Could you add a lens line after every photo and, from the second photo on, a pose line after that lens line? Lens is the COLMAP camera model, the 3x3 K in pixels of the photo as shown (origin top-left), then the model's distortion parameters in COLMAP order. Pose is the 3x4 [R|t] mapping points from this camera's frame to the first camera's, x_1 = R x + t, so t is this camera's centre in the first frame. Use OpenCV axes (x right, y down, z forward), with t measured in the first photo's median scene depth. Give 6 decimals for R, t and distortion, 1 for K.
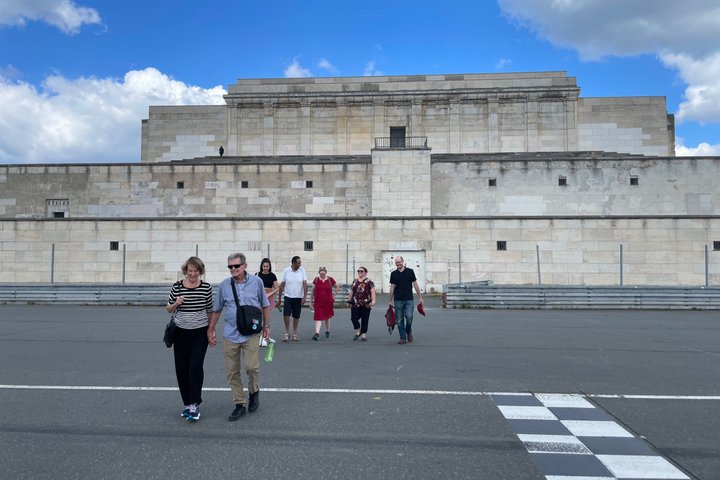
lens RADIAL K [[554.5, 0, 360.4], [0, 554.5, 219.5], [0, 0, 1]] dist [0.073926, -0.108188]
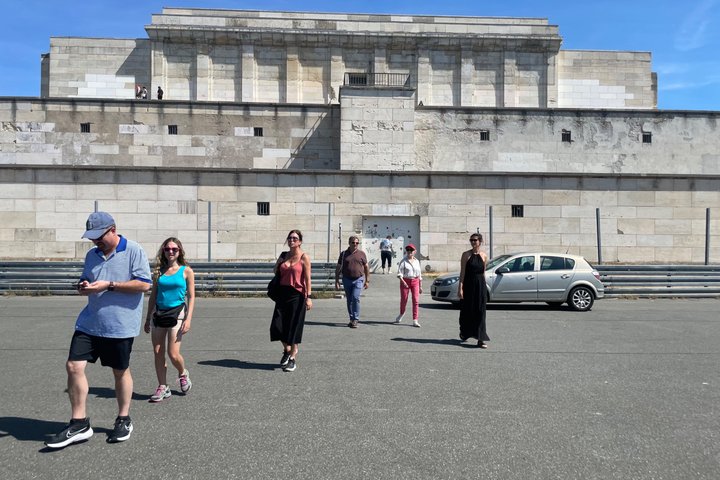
lens RADIAL K [[554.5, 0, 360.4], [0, 554.5, 219.5], [0, 0, 1]] dist [0.073926, -0.108188]
pose [[0.992887, 0.010330, 0.118614, -0.040533], [-0.016578, 0.998519, 0.051811, 0.017018], [-0.117903, -0.053409, 0.991588, 0.195600]]
